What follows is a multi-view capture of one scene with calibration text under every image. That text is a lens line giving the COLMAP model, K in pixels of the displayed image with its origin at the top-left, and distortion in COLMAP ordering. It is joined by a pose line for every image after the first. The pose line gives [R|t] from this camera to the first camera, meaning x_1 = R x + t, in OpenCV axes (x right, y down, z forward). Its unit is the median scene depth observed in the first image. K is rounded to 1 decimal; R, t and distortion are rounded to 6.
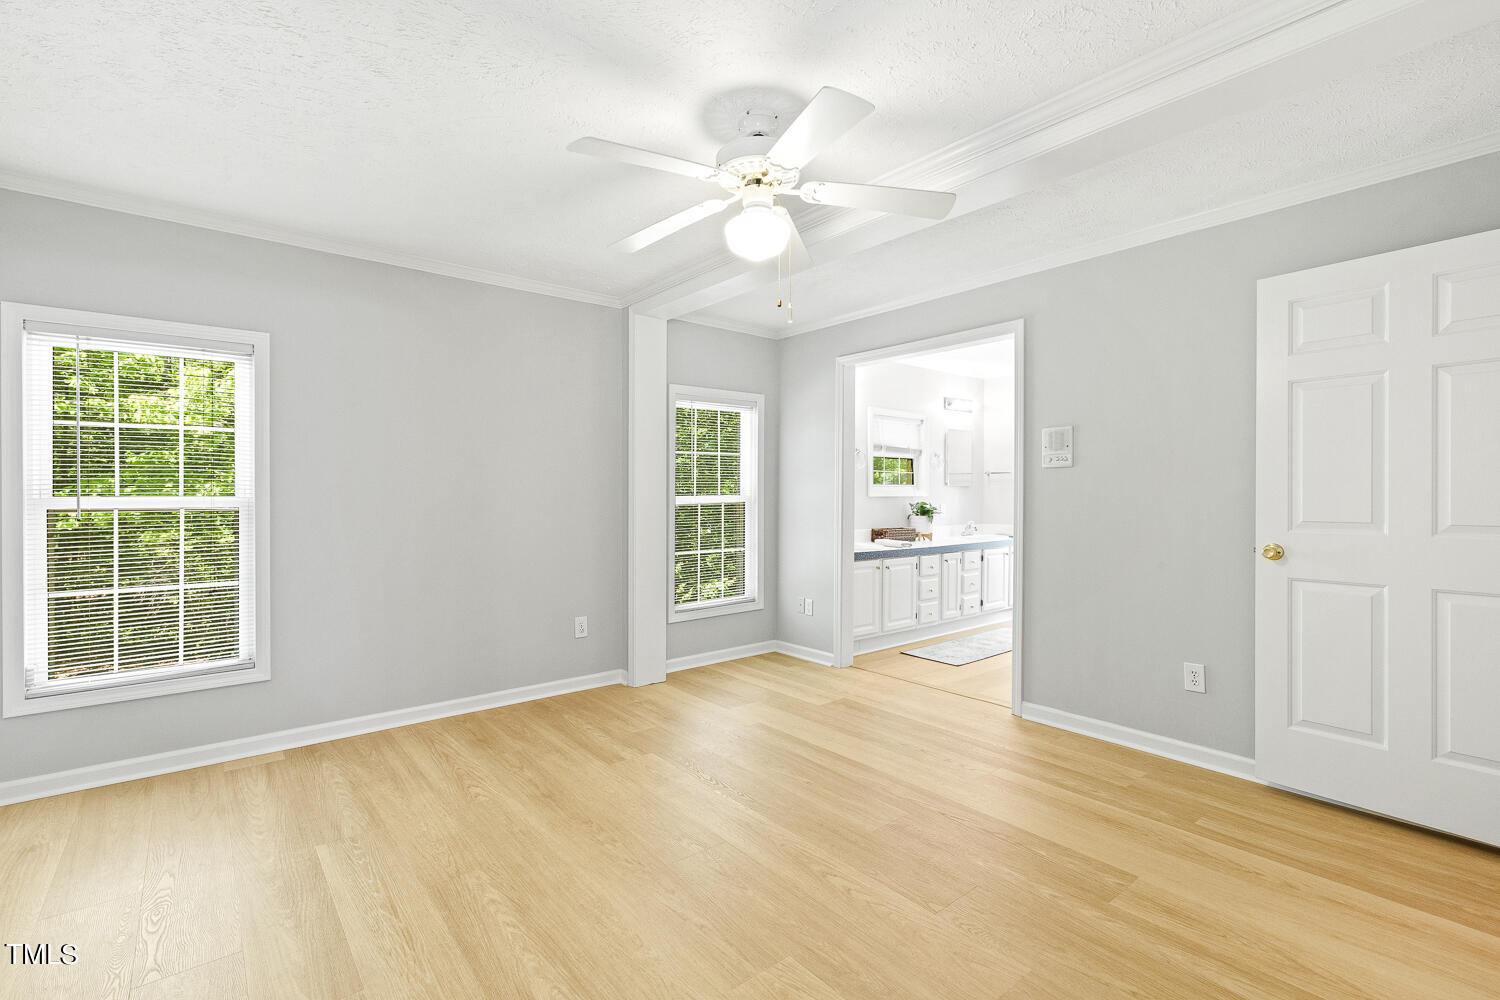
lens RADIAL K [[672.3, 0, 746.7], [0, 672.3, 499.4], [0, 0, 1]] dist [-0.000564, 0.000148]
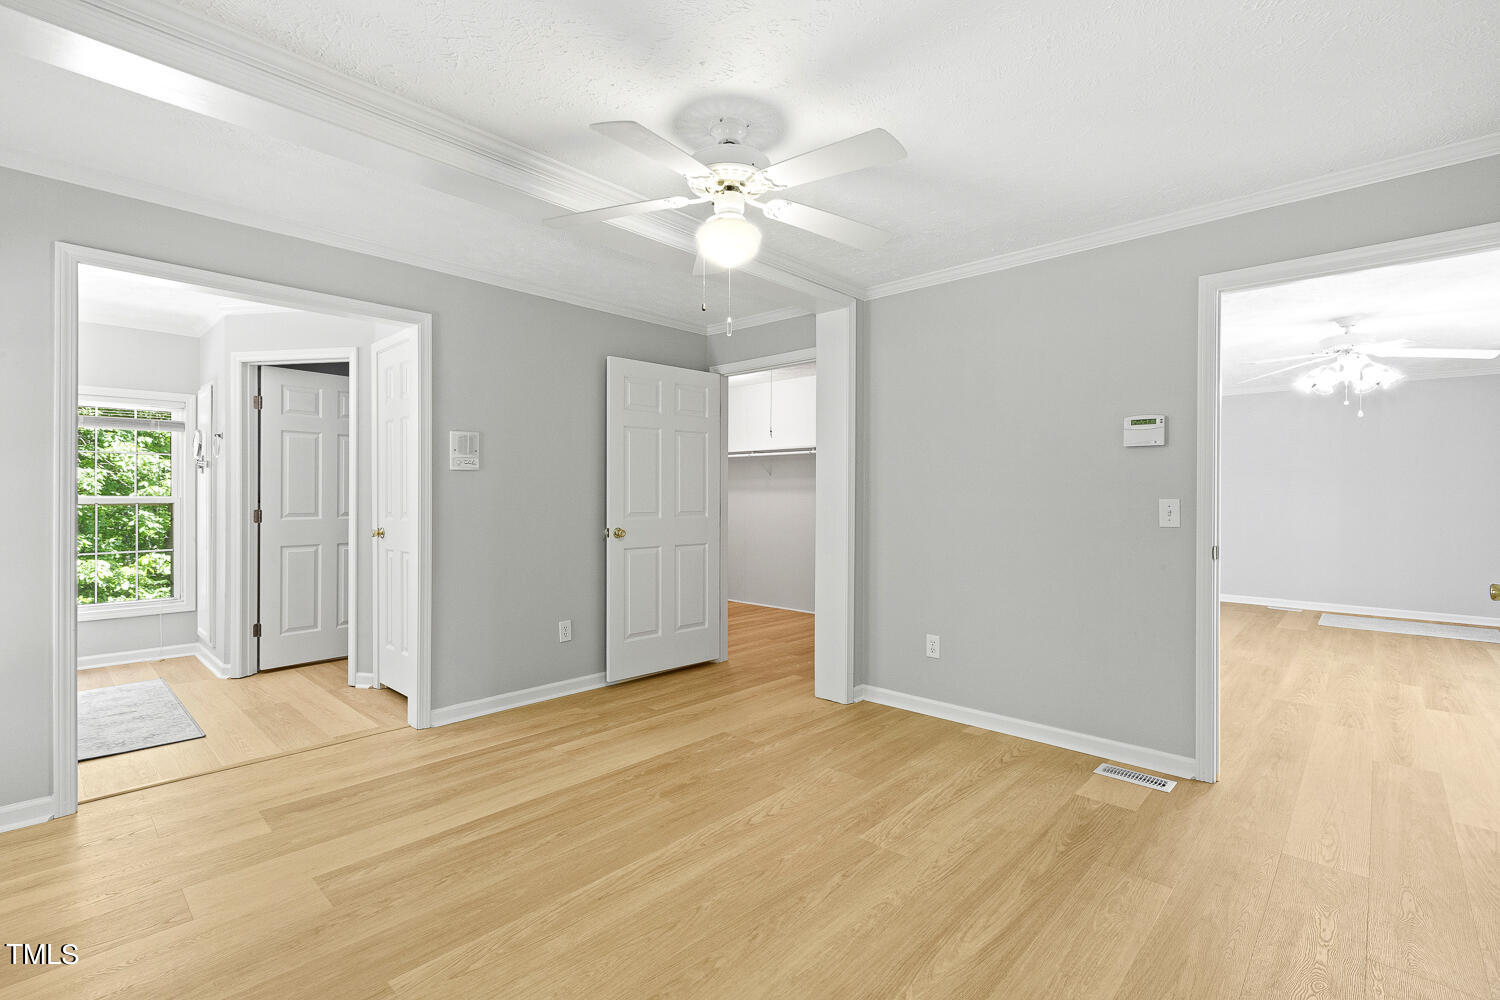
lens RADIAL K [[672.3, 0, 746.7], [0, 672.3, 499.4], [0, 0, 1]] dist [-0.000564, 0.000148]
pose [[-0.121132, -0.006596, 0.992615, -1.109065], [0.007966, 0.999939, 0.007617, -0.012675], [-0.992604, 0.008830, -0.121072, 1.225092]]
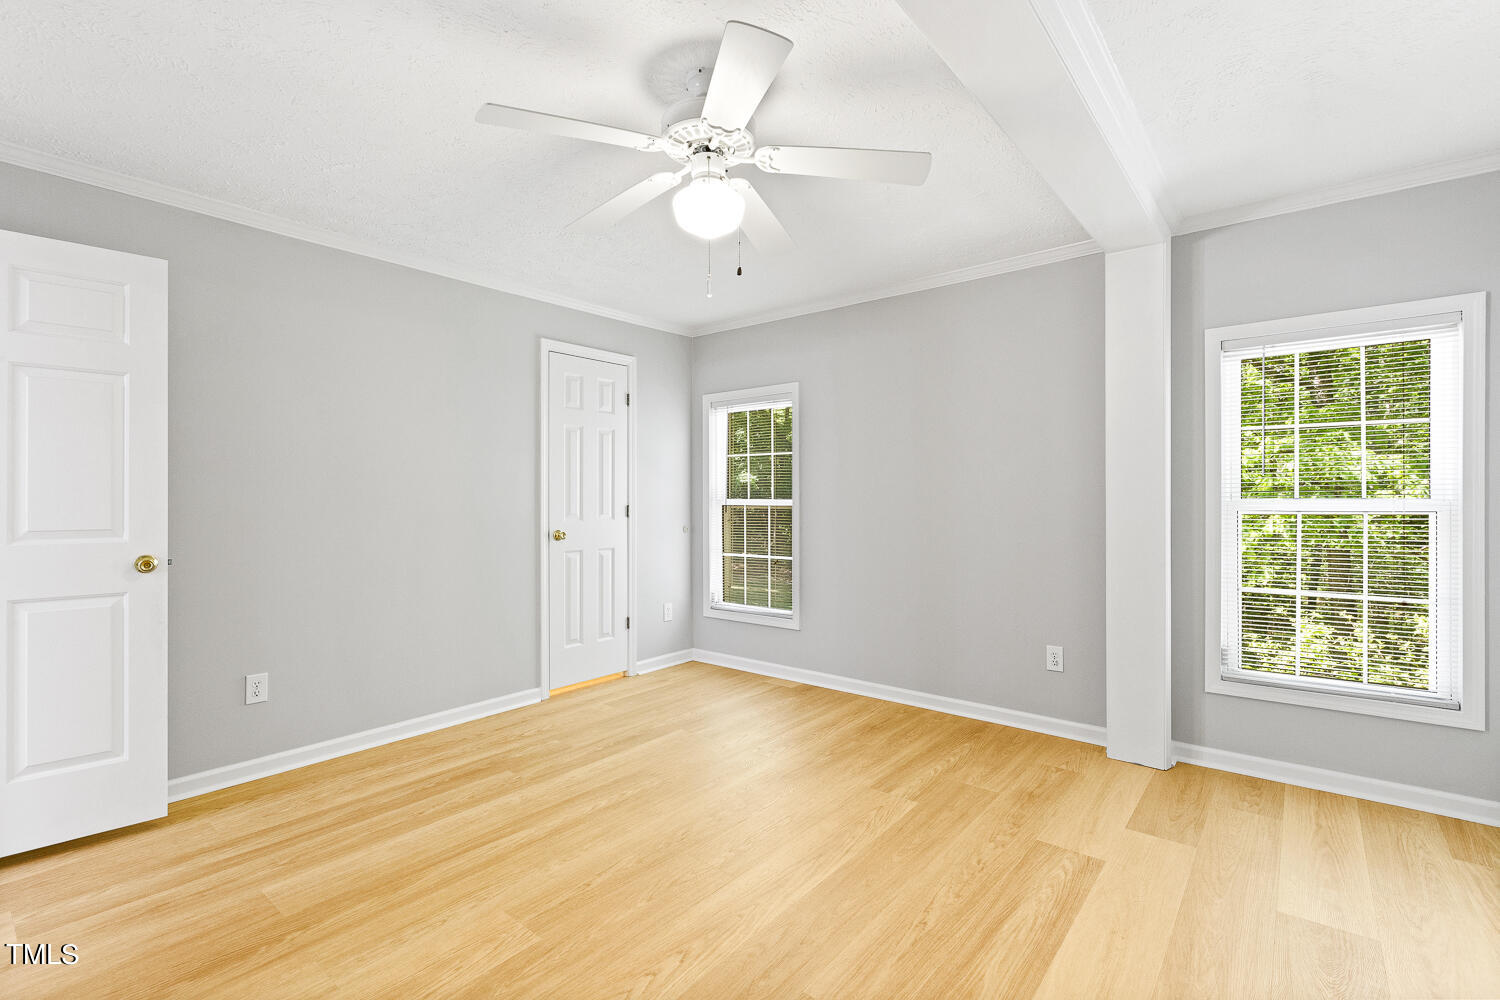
lens RADIAL K [[678.8, 0, 749.0], [0, 678.8, 492.4], [0, 0, 1]] dist [0.003082, -0.000412]
pose [[0.191590, -0.008848, -0.981435, 1.033655], [-0.004820, 0.999939, -0.009956, -0.004192], [0.981463, 0.006638, 0.191535, 0.983770]]
